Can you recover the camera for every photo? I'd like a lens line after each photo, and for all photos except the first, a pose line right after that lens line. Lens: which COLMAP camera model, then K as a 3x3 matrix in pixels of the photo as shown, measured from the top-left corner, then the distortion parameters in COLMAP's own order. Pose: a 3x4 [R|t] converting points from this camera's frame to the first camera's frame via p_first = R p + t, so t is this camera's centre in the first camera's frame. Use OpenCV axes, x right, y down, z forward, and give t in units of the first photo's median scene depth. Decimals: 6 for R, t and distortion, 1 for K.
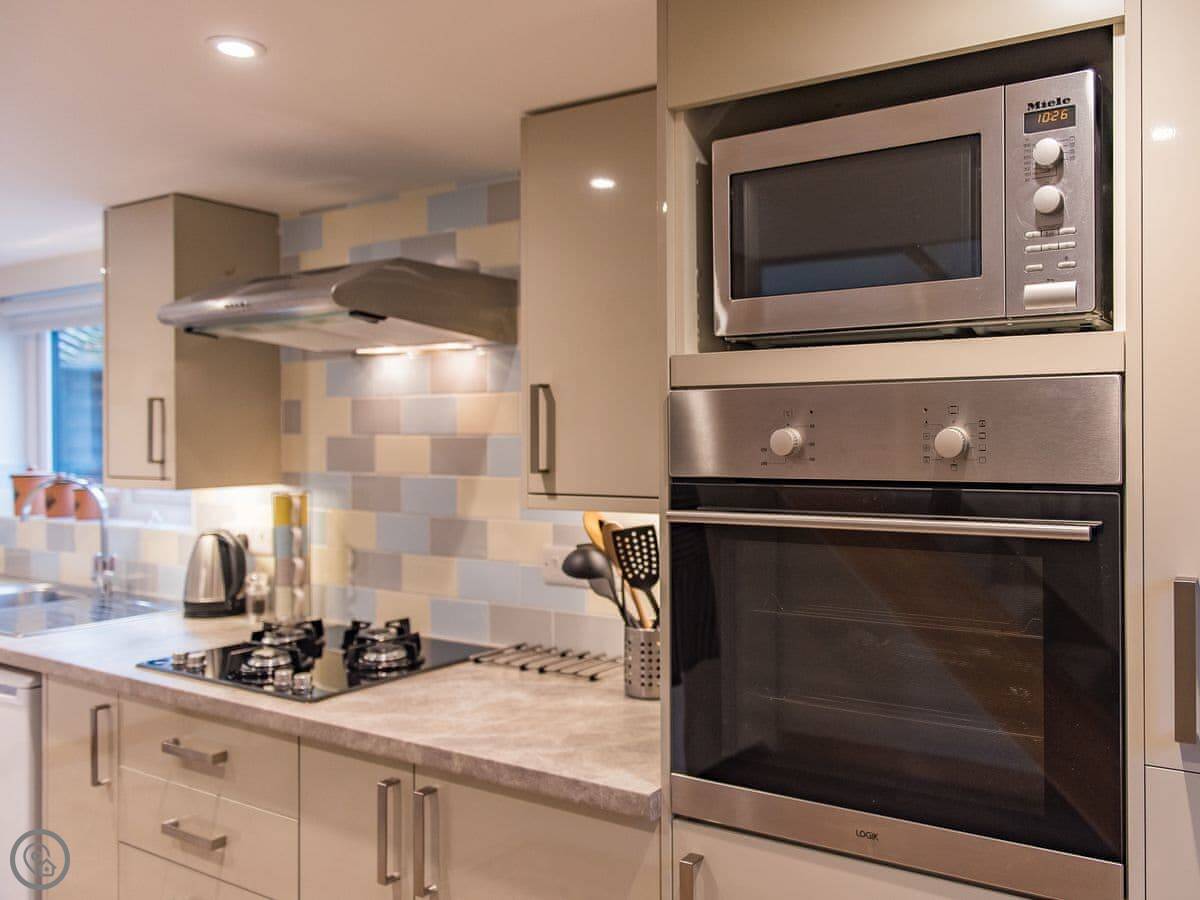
lens RADIAL K [[918.5, 0, 608.5], [0, 918.5, 450.2], [0, 0, 1]] dist [0.003985, -0.009672]
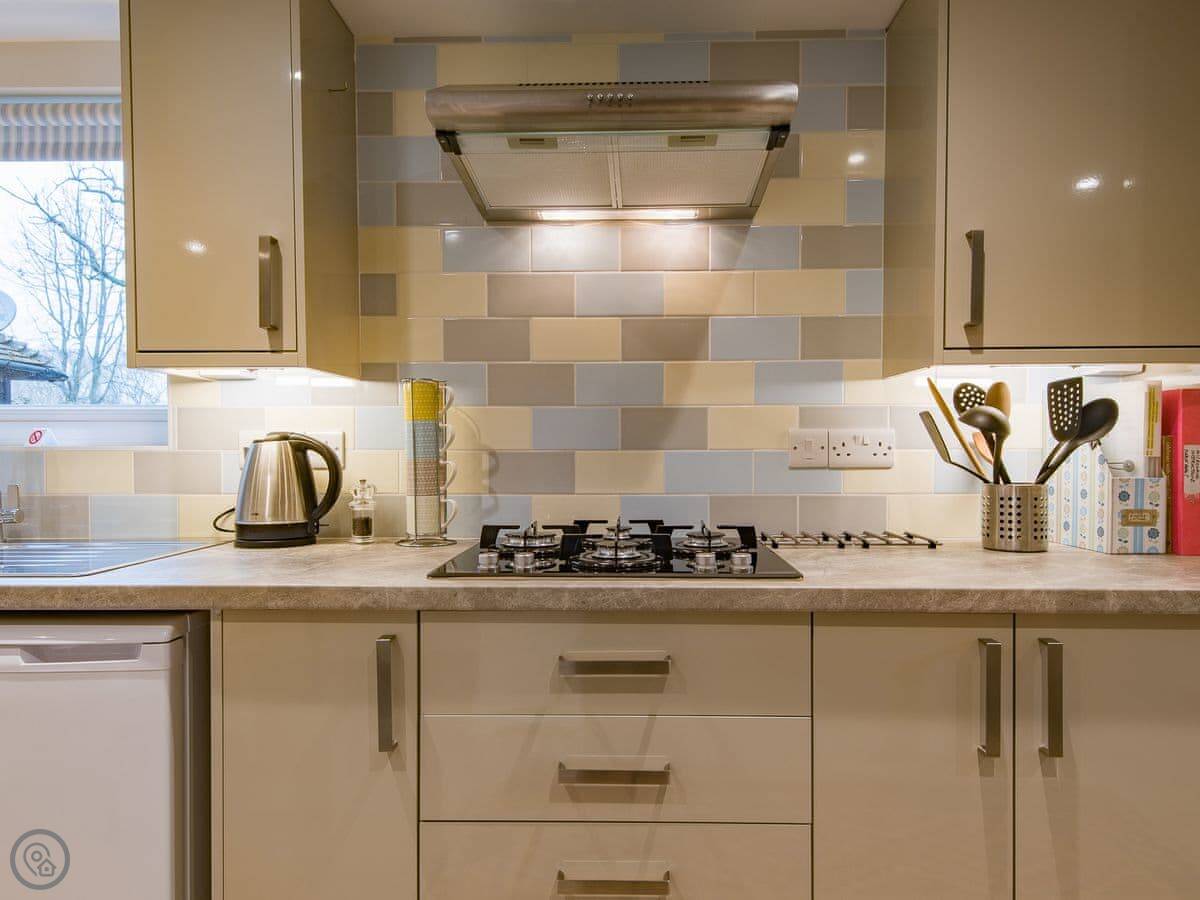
lens RADIAL K [[793.8, 0, 603.2], [0, 793.8, 469.3], [0, 0, 1]] dist [0.023219, -0.003841]
pose [[0.870680, -0.009737, 0.491754, -0.616484], [-0.004627, 0.999598, 0.027985, 0.115577], [-0.491829, -0.026641, 0.870284, 0.341578]]
